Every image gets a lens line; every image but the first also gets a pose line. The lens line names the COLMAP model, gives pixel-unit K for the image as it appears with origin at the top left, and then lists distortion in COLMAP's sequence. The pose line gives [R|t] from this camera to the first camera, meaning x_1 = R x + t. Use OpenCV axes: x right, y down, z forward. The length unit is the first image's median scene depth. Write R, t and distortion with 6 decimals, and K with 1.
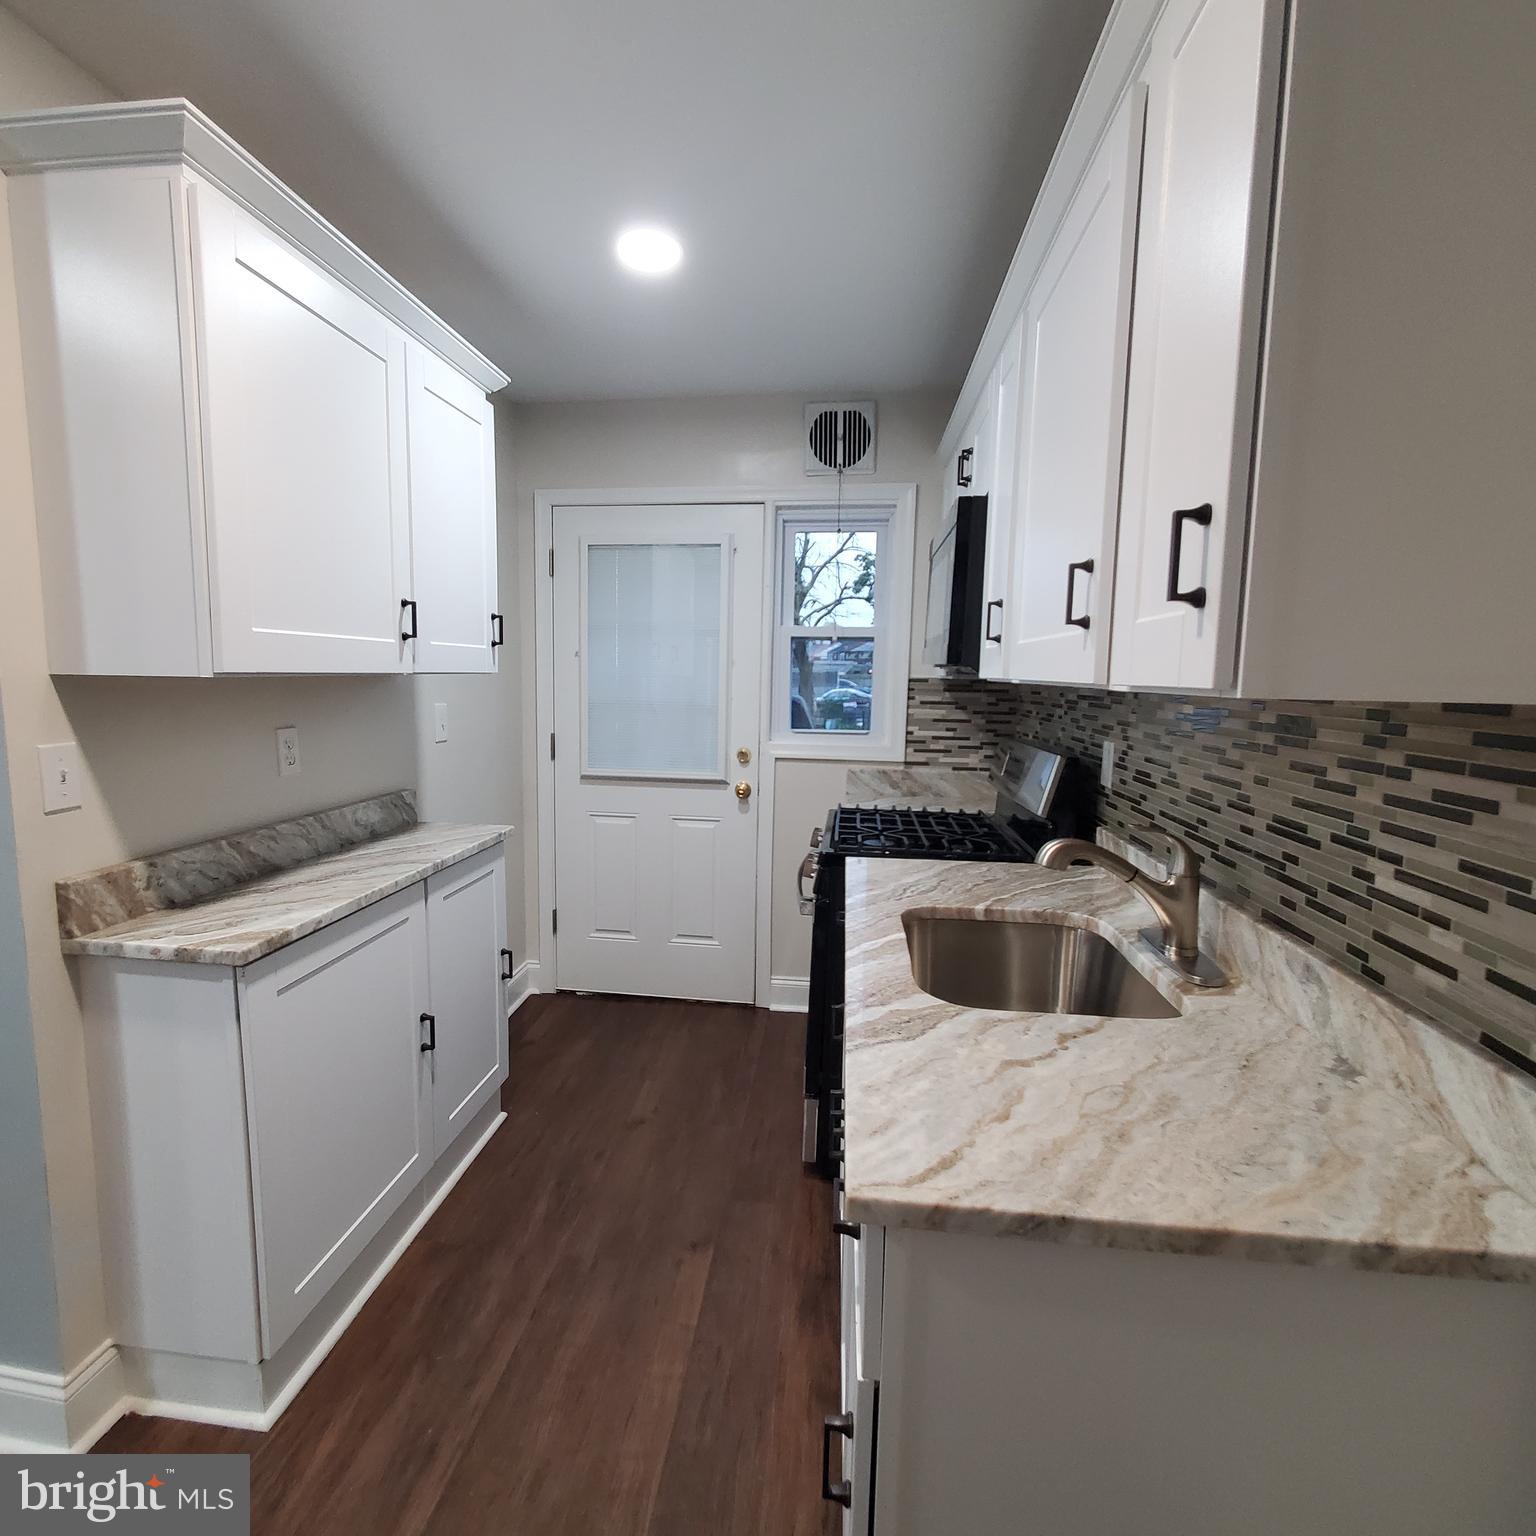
lens RADIAL K [[810.1, 0, 738.7], [0, 810.1, 762.8], [0, 0, 1]] dist [-0.001981, -0.002205]
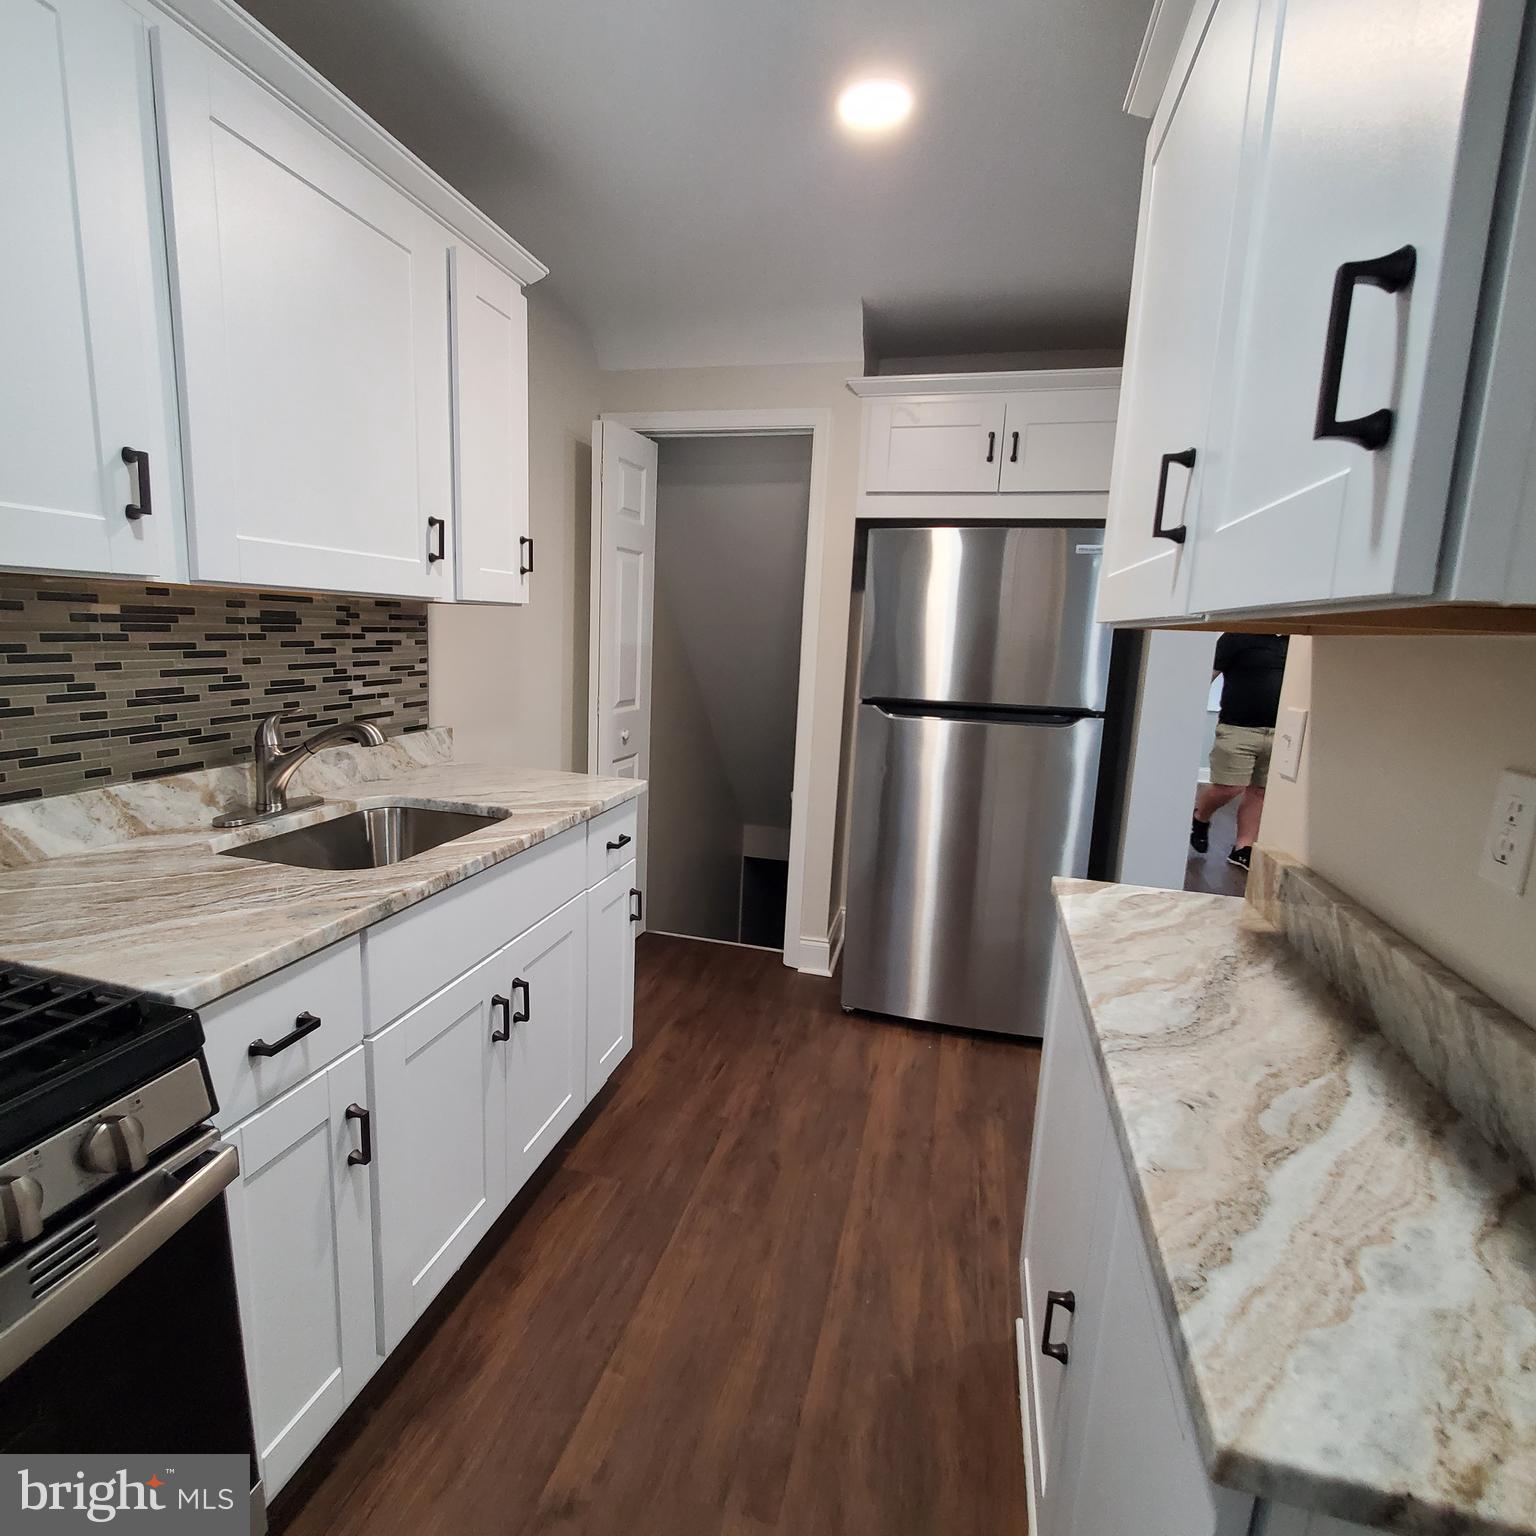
lens RADIAL K [[810.1, 0, 738.7], [0, 810.1, 762.8], [0, 0, 1]] dist [-0.001981, -0.002205]
pose [[-0.987870, -0.079643, 0.133303, -0.428925], [-0.040007, 0.960012, 0.277086, -0.272518], [-0.150041, 0.268392, -0.951553, 2.730110]]
